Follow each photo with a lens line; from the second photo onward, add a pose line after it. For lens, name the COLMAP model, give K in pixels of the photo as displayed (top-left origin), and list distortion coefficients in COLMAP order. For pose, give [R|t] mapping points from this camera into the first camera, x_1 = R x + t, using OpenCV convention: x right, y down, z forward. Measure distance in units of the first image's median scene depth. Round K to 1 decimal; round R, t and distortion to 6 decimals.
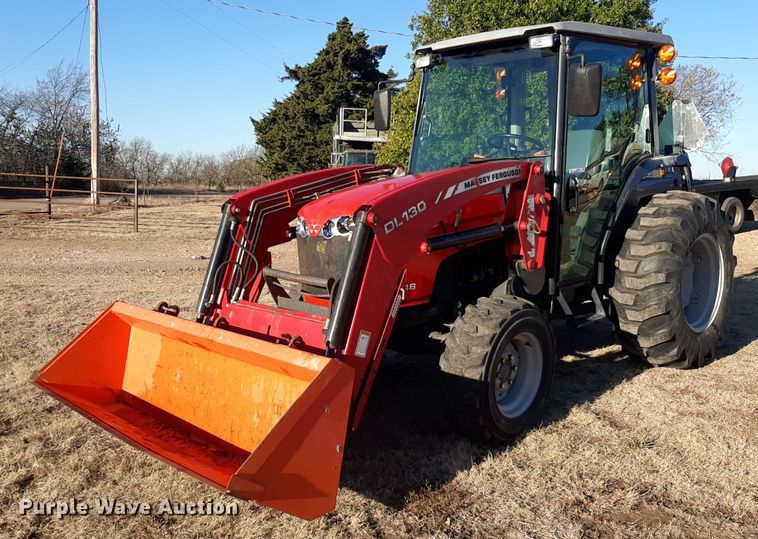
lens RADIAL K [[723.0, 0, 387.5], [0, 723.0, 247.6], [0, 0, 1]] dist [0.120827, -0.263259]
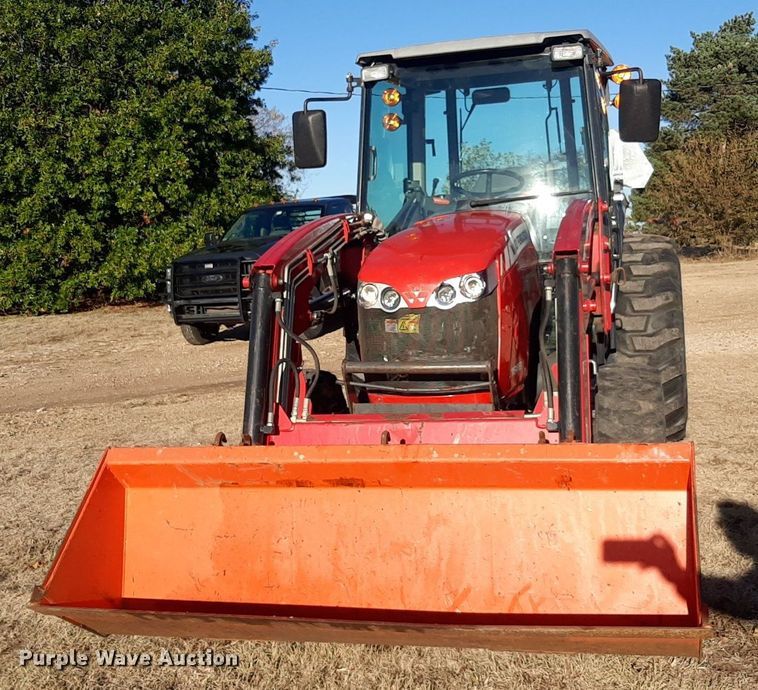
lens RADIAL K [[1030.9, 0, 379.2], [0, 1030.9, 277.2], [0, 0, 1]] dist [0.109690, 0.007718]
pose [[0.857565, -0.064510, 0.510314, -0.589241], [0.103856, 0.993387, -0.048950, 0.000137], [-0.503782, 0.094977, 0.858594, 0.146007]]
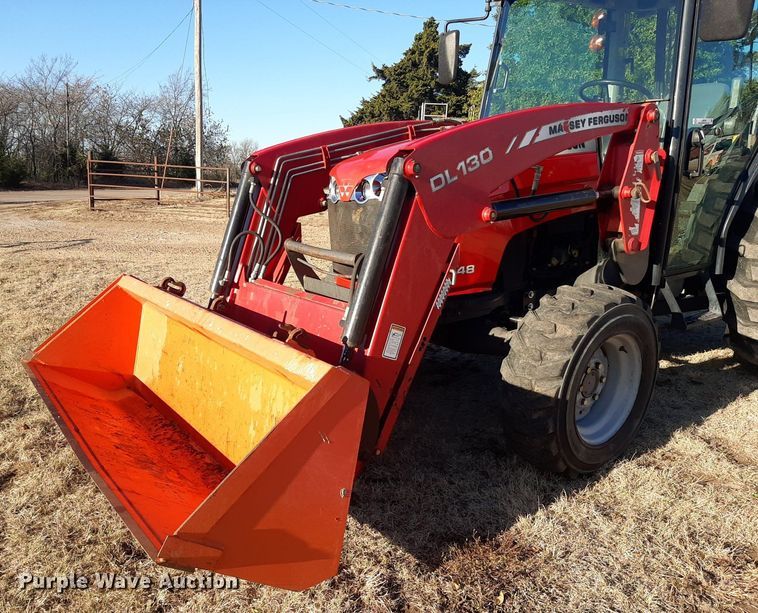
lens RADIAL K [[641.8, 0, 357.6], [0, 641.8, 309.2], [0, 0, 1]] dist [0.088219, -0.152945]
pose [[0.986448, 0.041250, -0.158804, 0.024912], [-0.024099, 0.993809, 0.108456, 0.023203], [0.162294, -0.103159, 0.981335, 0.281158]]
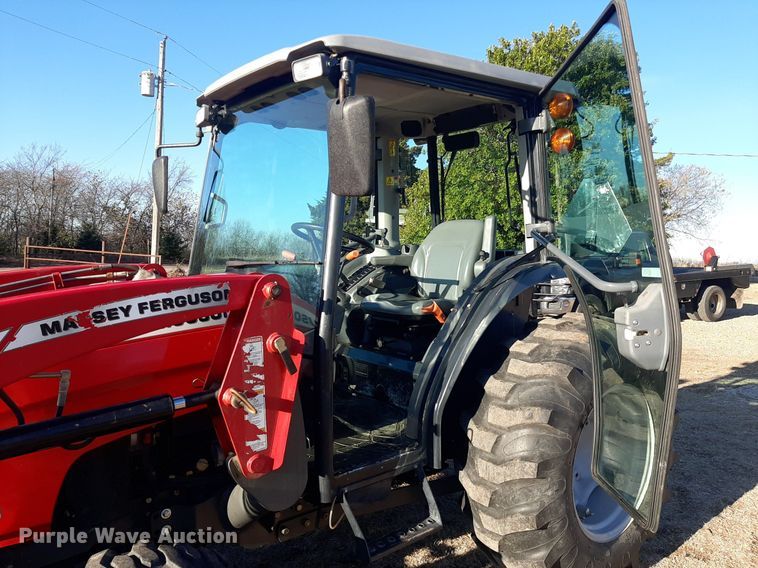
lens RADIAL K [[582.5, 0, 391.7], [0, 582.5, 279.0], [0, 0, 1]] dist [0.062776, -0.127930]
pose [[0.996614, 0.024767, -0.078407, 0.327273], [-0.028710, 0.998358, -0.049564, -0.095505], [0.077051, 0.051647, 0.995689, 0.564941]]
